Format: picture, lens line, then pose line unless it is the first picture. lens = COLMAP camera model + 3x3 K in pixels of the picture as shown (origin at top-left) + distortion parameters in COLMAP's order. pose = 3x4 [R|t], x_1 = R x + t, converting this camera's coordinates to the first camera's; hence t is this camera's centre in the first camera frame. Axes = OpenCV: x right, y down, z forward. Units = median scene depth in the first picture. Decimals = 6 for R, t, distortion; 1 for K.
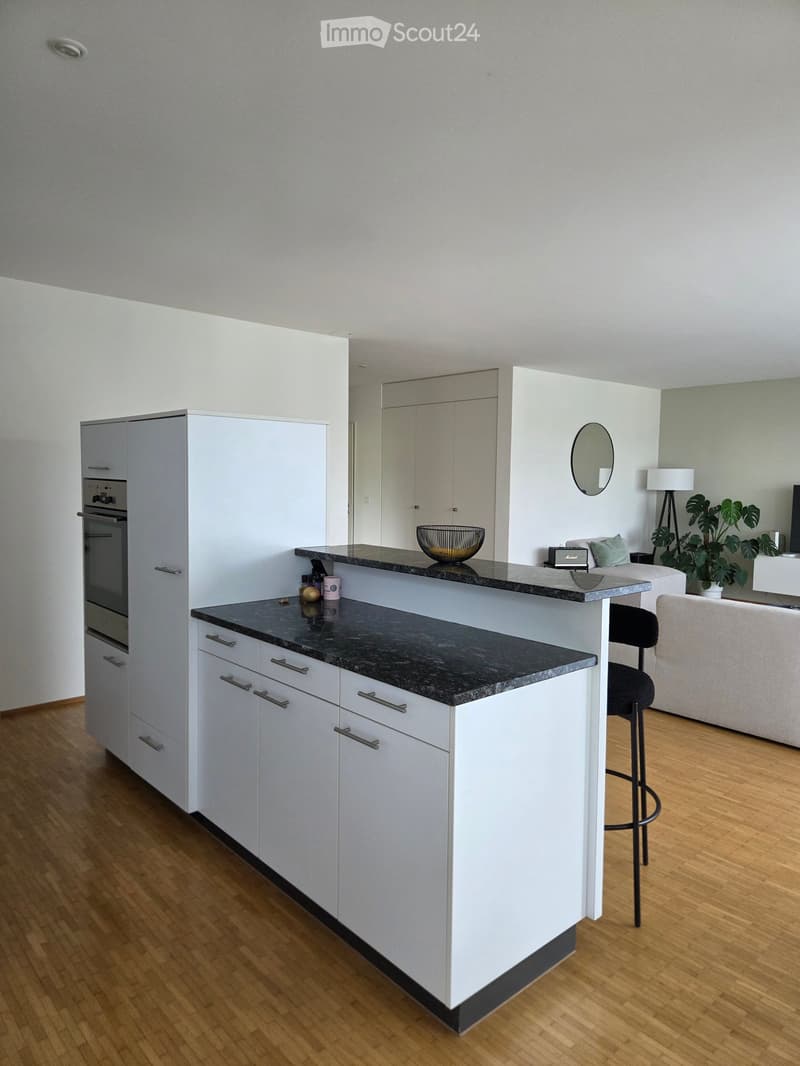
lens RADIAL K [[717.5, 0, 401.1], [0, 717.5, 530.8], [0, 0, 1]] dist [0.009115, -0.009261]
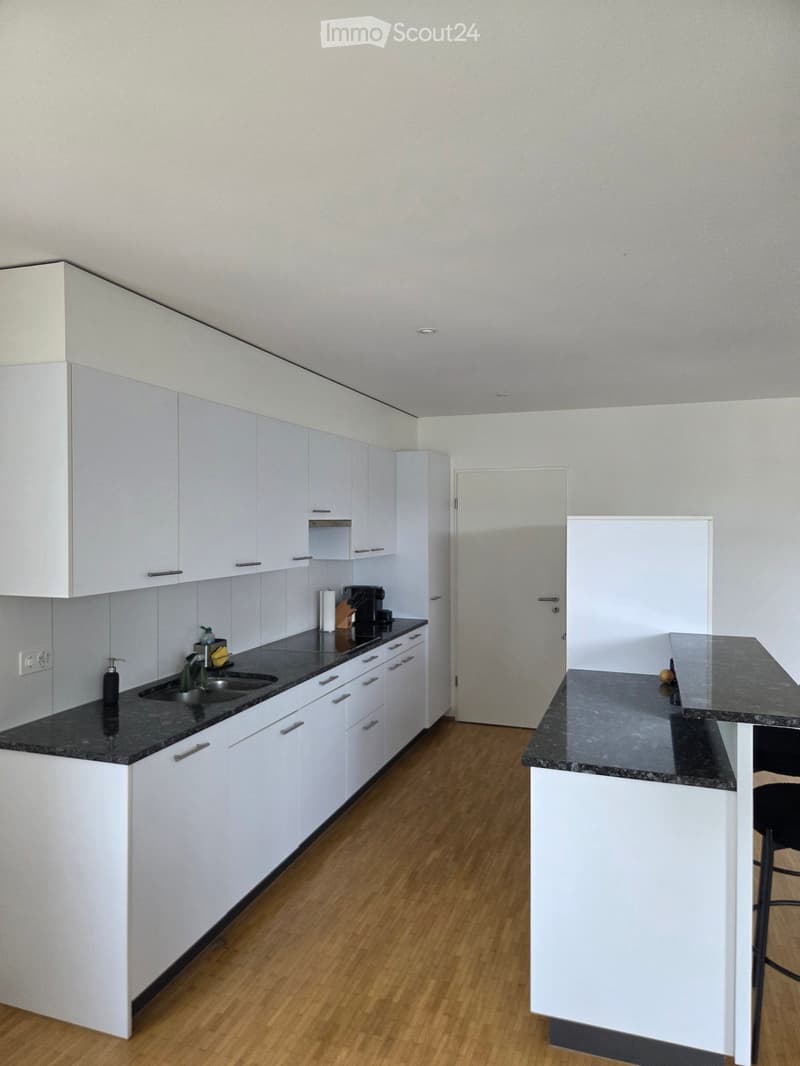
lens RADIAL K [[717.5, 0, 401.8], [0, 717.5, 531.6], [0, 0, 1]] dist [0.009115, -0.009261]
pose [[0.486763, 0.004397, -0.873523, 0.966550], [-0.060729, 0.997738, -0.028819, -0.114676], [0.871421, 0.067076, 0.485929, 0.119936]]
